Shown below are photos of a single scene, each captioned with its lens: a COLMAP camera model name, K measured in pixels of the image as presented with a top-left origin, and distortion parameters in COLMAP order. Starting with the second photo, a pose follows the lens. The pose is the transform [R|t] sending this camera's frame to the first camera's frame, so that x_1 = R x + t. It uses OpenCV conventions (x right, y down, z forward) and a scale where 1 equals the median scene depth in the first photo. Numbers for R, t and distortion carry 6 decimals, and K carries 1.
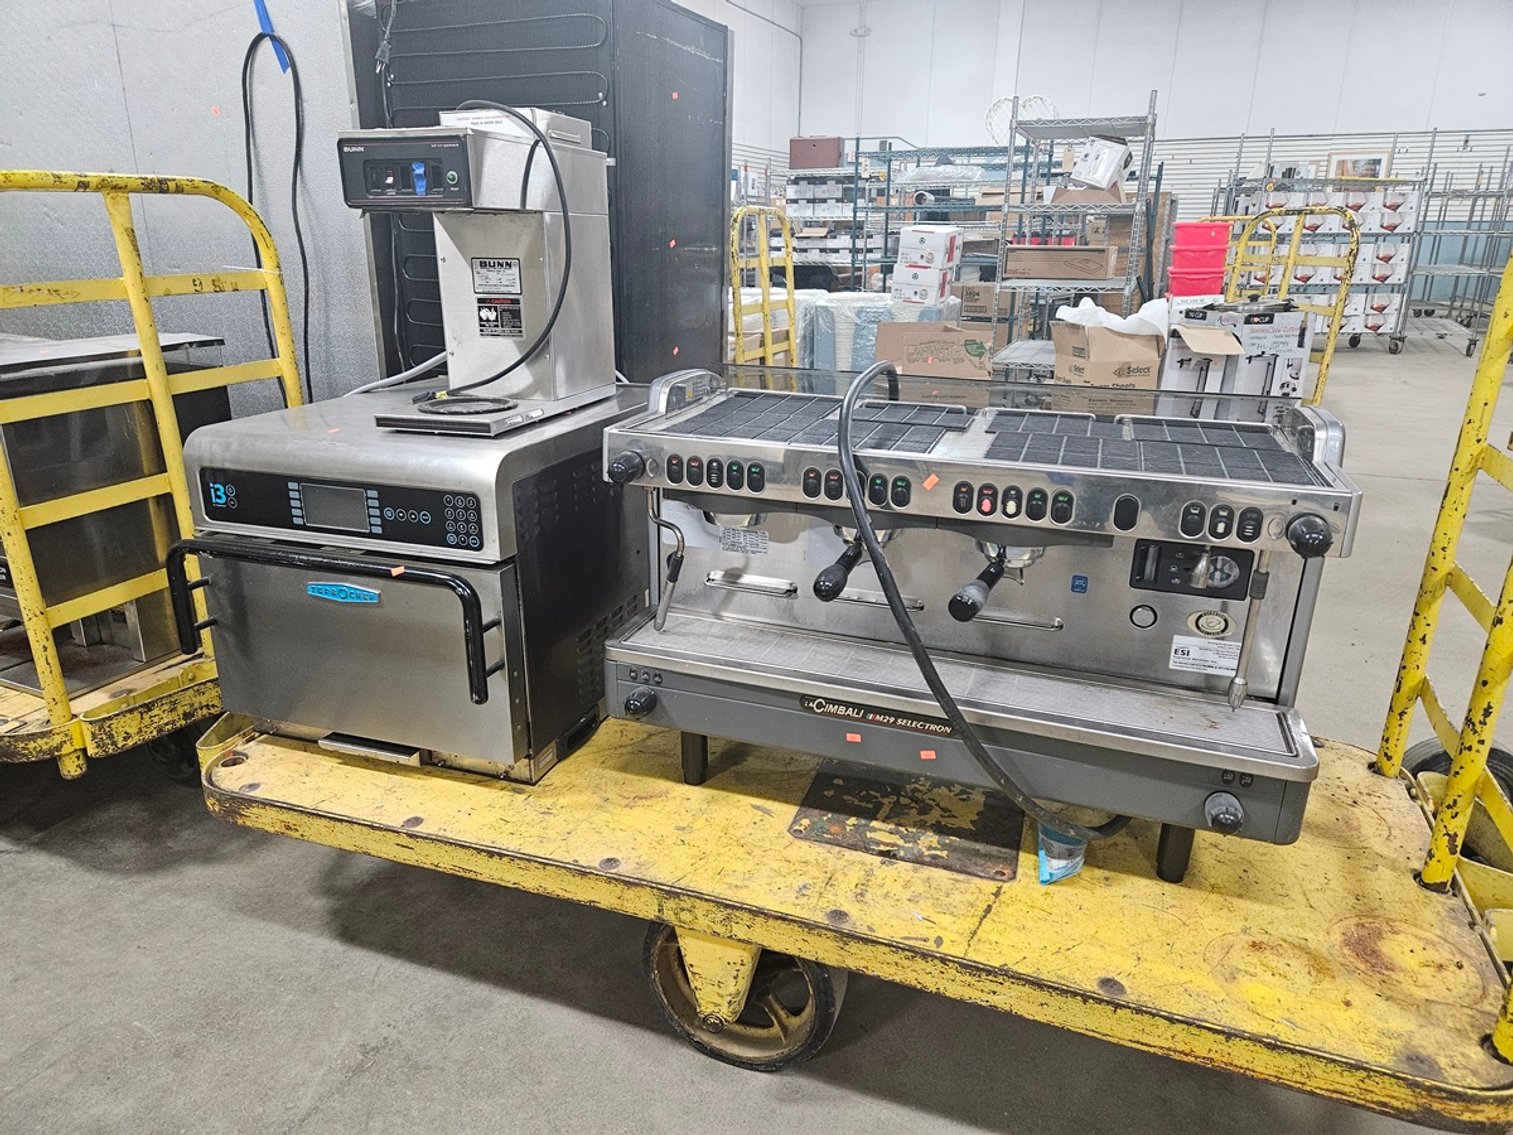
lens RADIAL K [[1005.7, 0, 756.5], [0, 1005.7, 567.5], [0, 0, 1]] dist [0.039879, -0.001228]
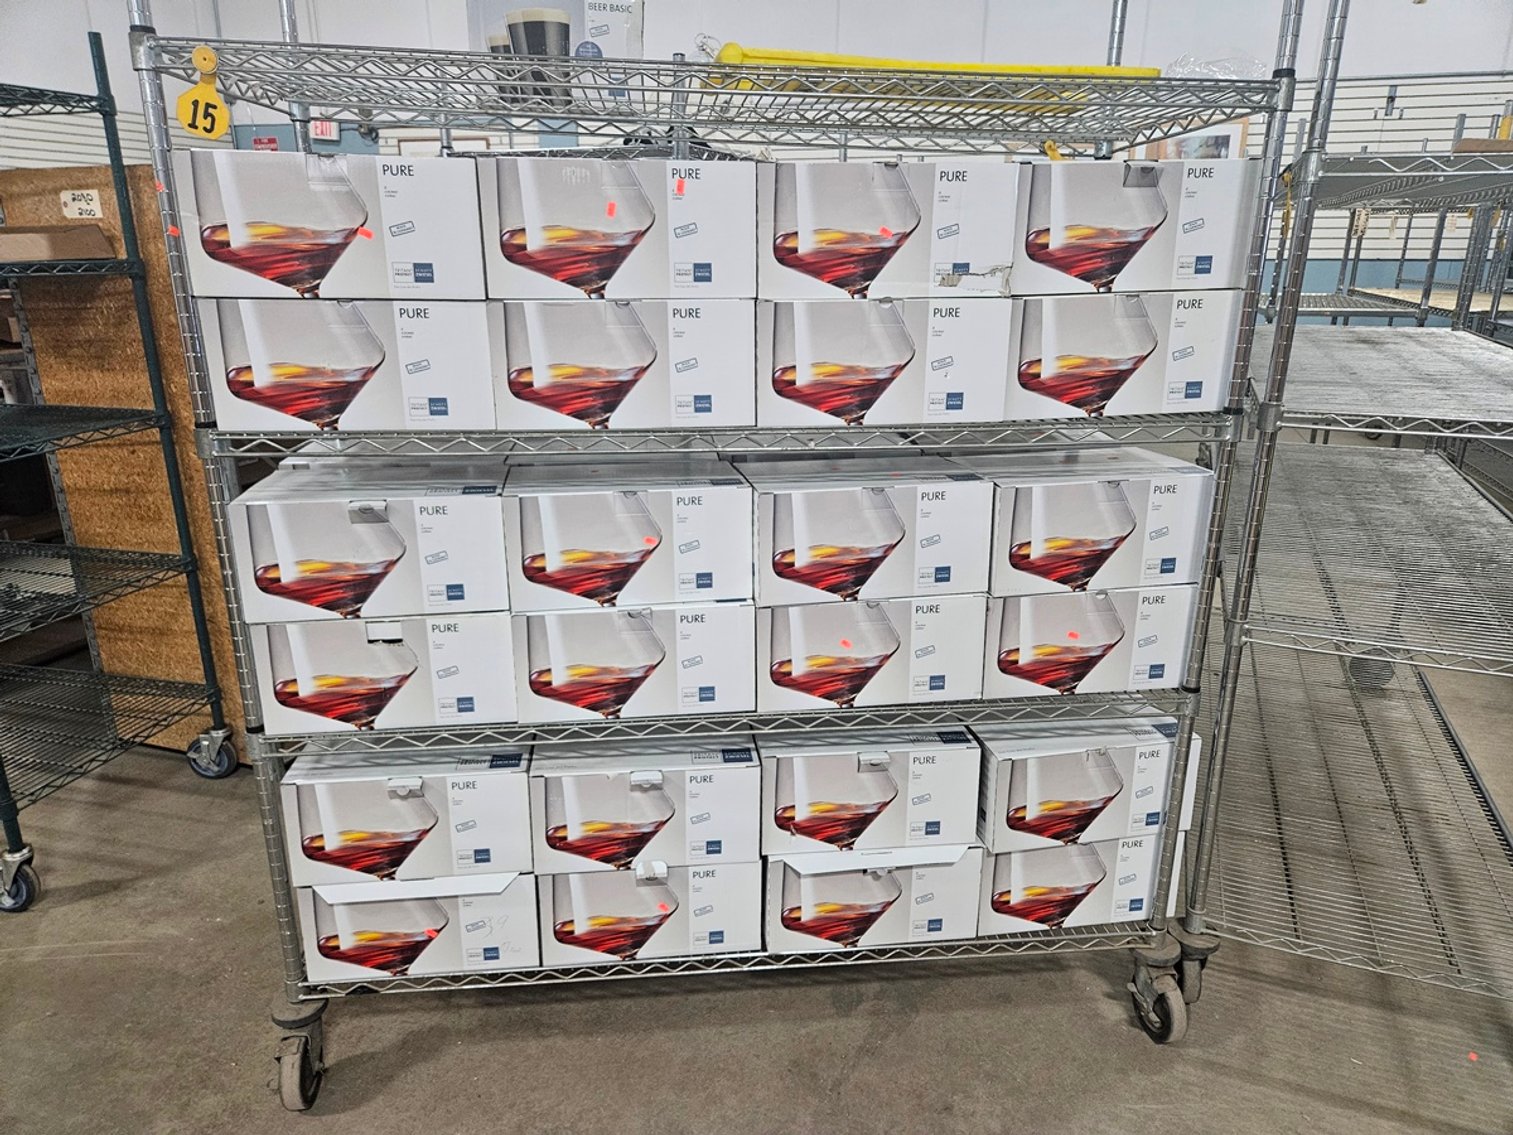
lens RADIAL K [[1005.7, 0, 756.5], [0, 1005.7, 567.5], [0, 0, 1]] dist [0.039879, -0.001228]
pose [[0.997859, -0.013780, 0.063936, 0.551633], [0.013448, 0.999894, 0.005605, -0.301875], [-0.064007, -0.004733, 0.997938, 0.836575]]
